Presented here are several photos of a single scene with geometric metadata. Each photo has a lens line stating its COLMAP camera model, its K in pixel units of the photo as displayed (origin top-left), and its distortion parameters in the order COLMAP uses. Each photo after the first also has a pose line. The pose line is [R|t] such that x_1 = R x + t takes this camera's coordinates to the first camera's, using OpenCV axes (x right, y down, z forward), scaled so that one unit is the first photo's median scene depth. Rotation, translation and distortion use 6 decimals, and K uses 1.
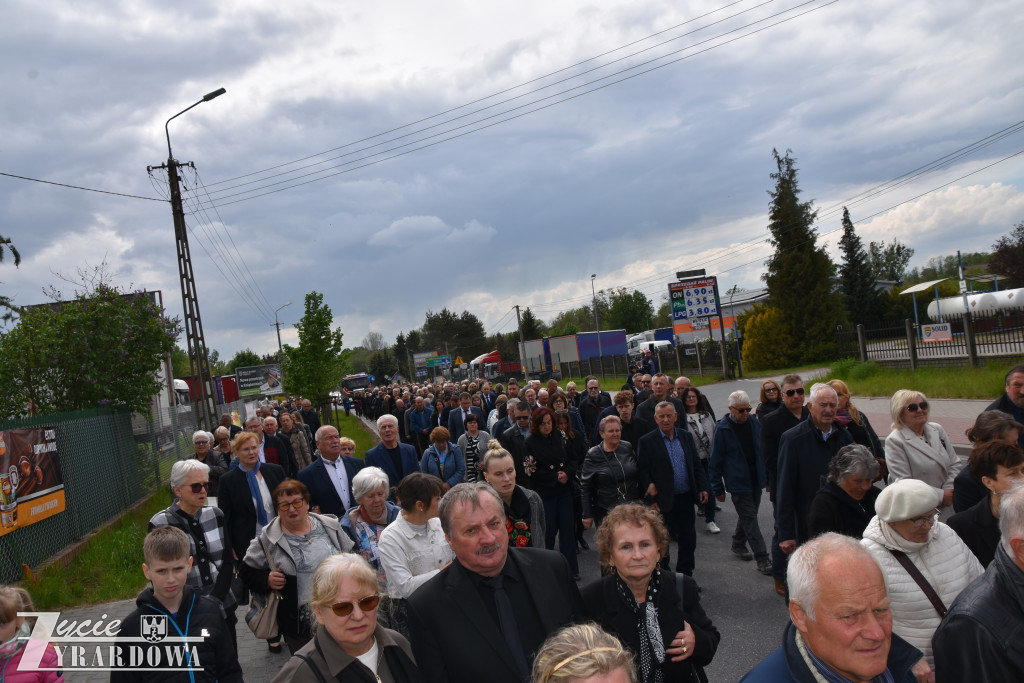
lens RADIAL K [[828.7, 0, 512.0], [0, 828.7, 341.5], [0, 0, 1]] dist [-0.169544, 0.170091]
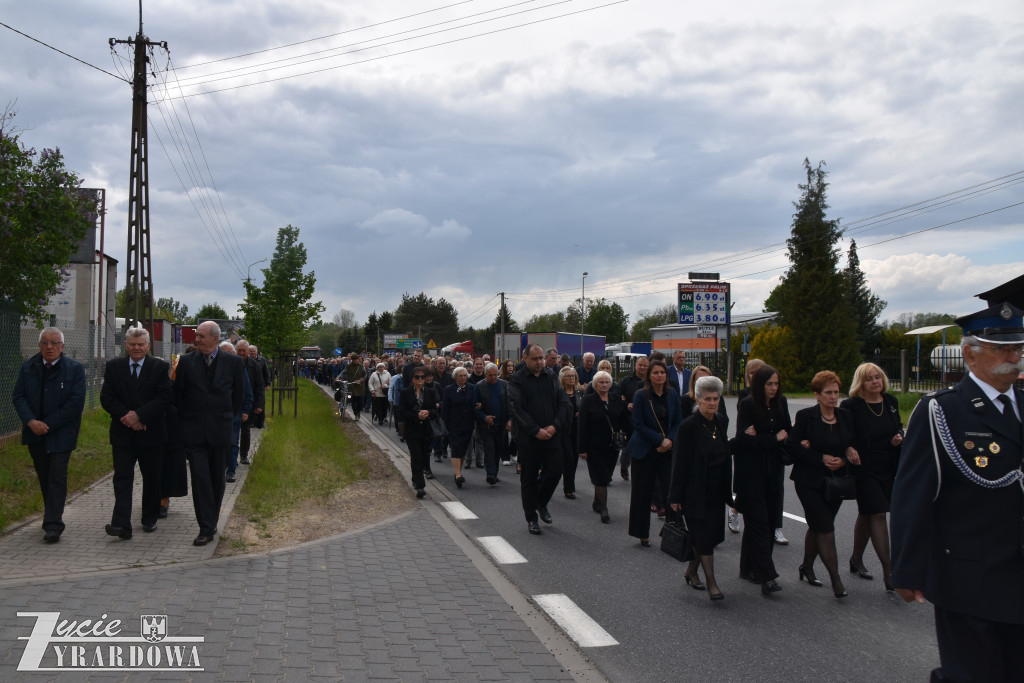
lens RADIAL K [[811.3, 0, 512.0], [0, 811.3, 341.5], [0, 0, 1]] dist [-0.157200, 0.110243]
pose [[0.989639, 0.137876, 0.040070, -0.018685], [-0.137823, 0.990448, -0.004098, 0.021084], [-0.040252, -0.001467, 0.999188, 0.103936]]
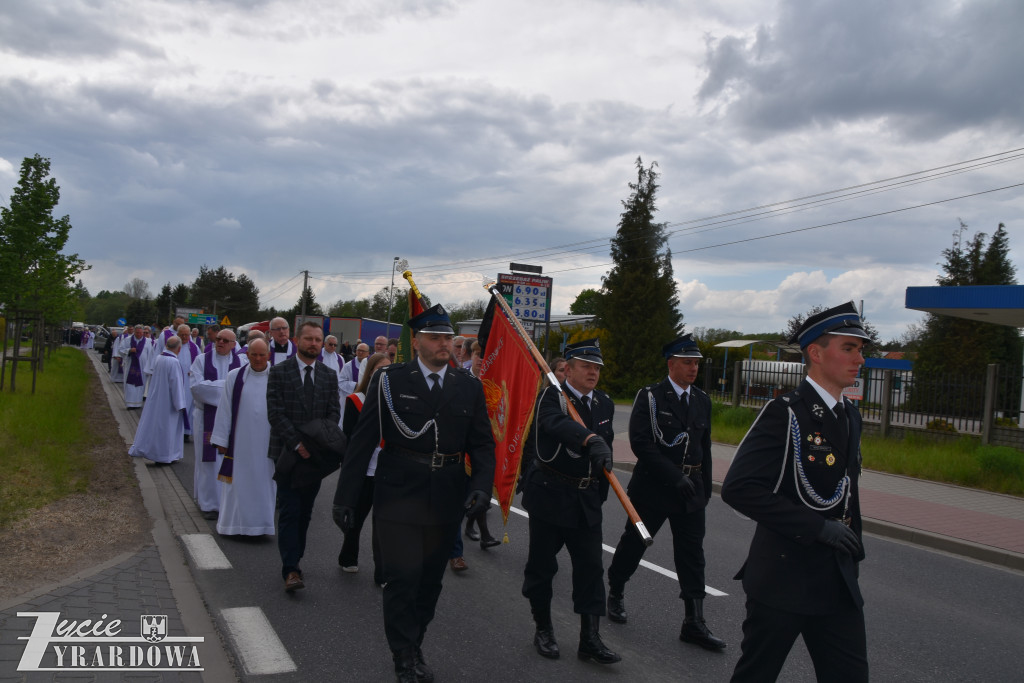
lens RADIAL K [[804.6, 0, 516.0], [0, 804.6, 358.4], [0, 0, 1]] dist [-0.162451, 0.120101]
pose [[0.936941, 0.201232, 0.285741, -0.011293], [-0.205157, 0.978591, -0.016462, 0.023453], [-0.282936, -0.043198, 0.958165, 0.182275]]
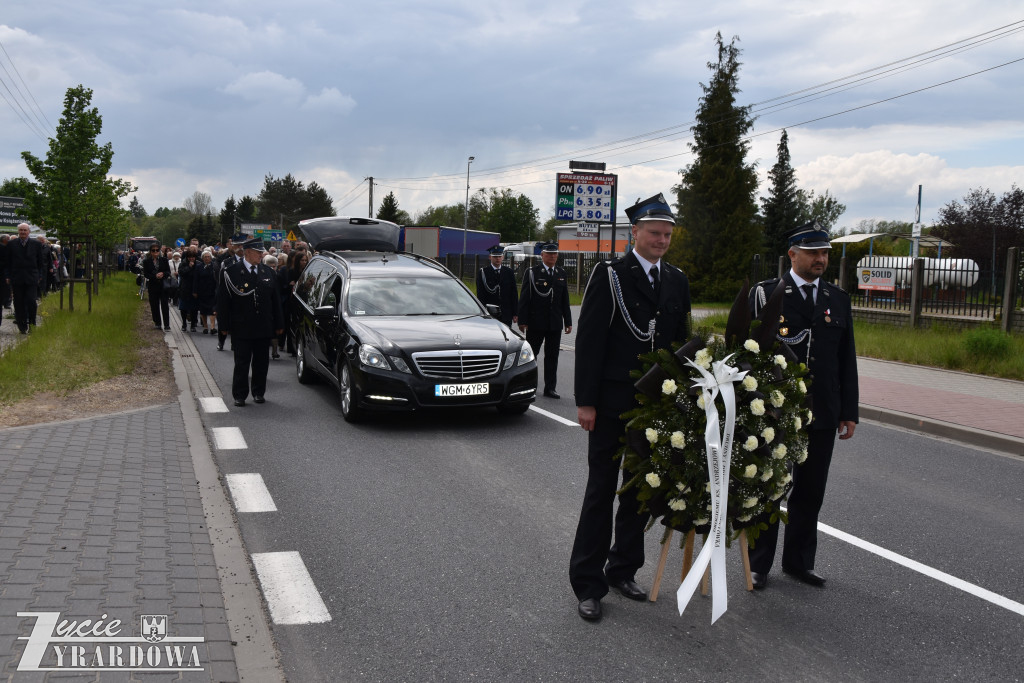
lens RADIAL K [[969.1, 0, 512.0], [0, 969.1, 341.5], [0, 0, 1]] dist [-0.104158, 0.132236]
pose [[0.975182, 0.153684, 0.159380, 0.021568], [-0.168400, 0.982195, 0.083278, 0.017791], [-0.143743, -0.108051, 0.983699, 0.065420]]
